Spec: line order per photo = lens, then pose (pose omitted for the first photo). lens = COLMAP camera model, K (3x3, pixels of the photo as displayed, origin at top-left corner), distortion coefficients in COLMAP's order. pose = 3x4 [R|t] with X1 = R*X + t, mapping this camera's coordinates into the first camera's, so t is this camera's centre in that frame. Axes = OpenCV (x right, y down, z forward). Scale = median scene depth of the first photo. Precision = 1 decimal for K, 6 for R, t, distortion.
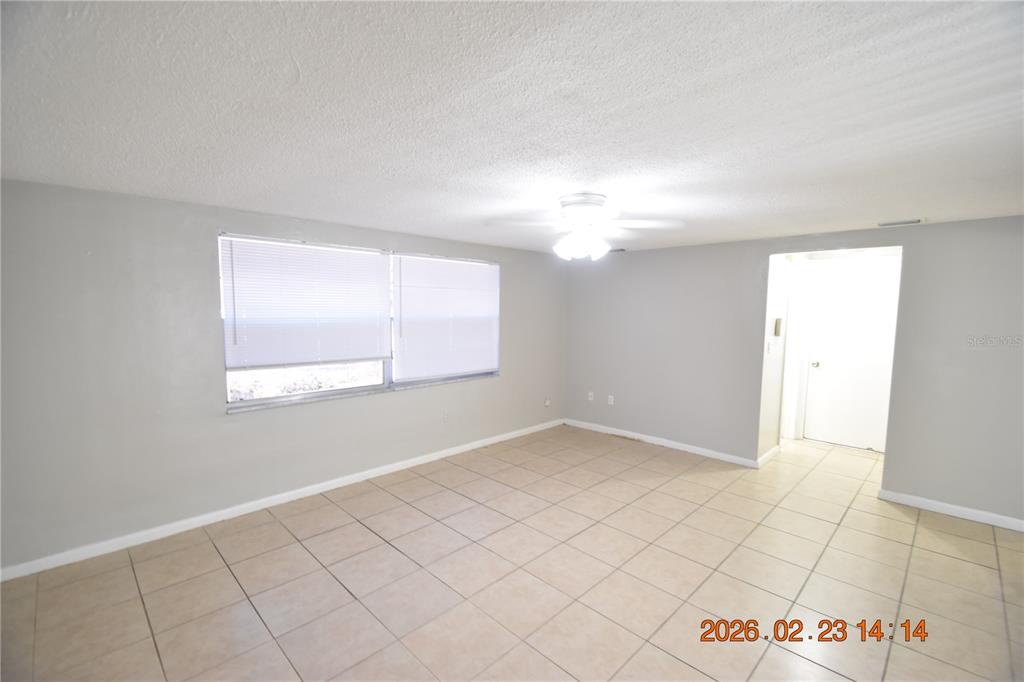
lens RADIAL K [[449.0, 0, 510.5], [0, 449.0, 347.0], [0, 0, 1]] dist [0.016681, -0.016329]
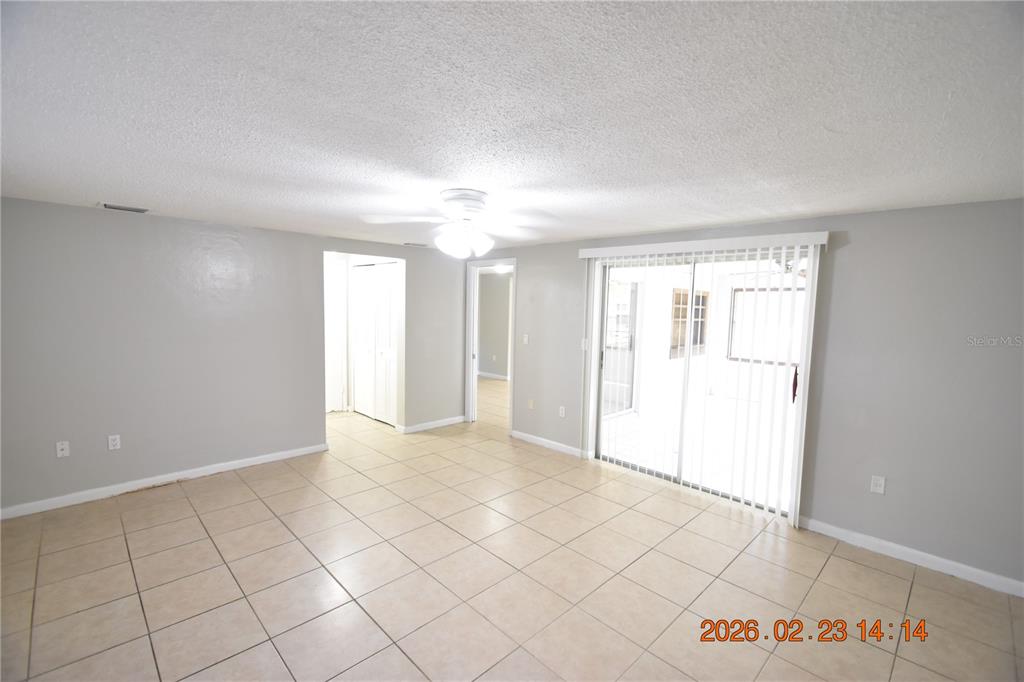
lens RADIAL K [[449.0, 0, 510.5], [0, 449.0, 347.0], [0, 0, 1]] dist [0.016681, -0.016329]
pose [[0.005549, -0.102755, 0.994691, -0.527725], [0.064999, 0.992640, 0.102180, -0.059749], [-0.997870, 0.064087, 0.012187, 0.565785]]
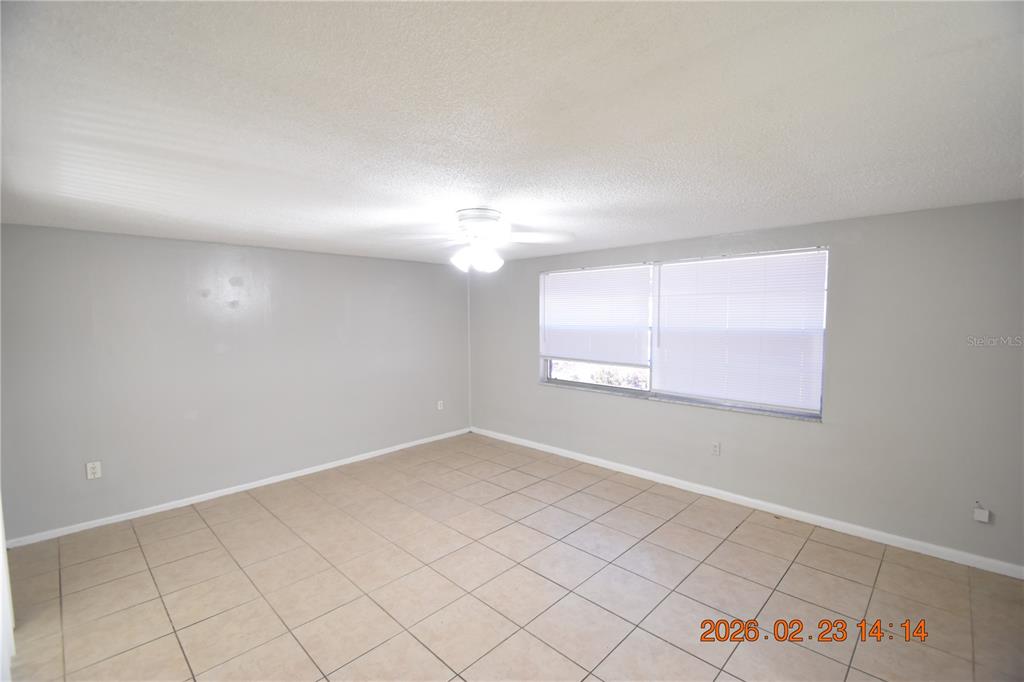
lens RADIAL K [[436.3, 0, 511.6], [0, 436.3, 343.6], [0, 0, 1]] dist [-0.000415, -0.000045]
pose [[0.021368, 0.046884, -0.998672, 0.722568], [-0.087366, 0.995166, 0.044850, -0.045013], [0.995947, 0.086291, 0.025361, 0.667052]]
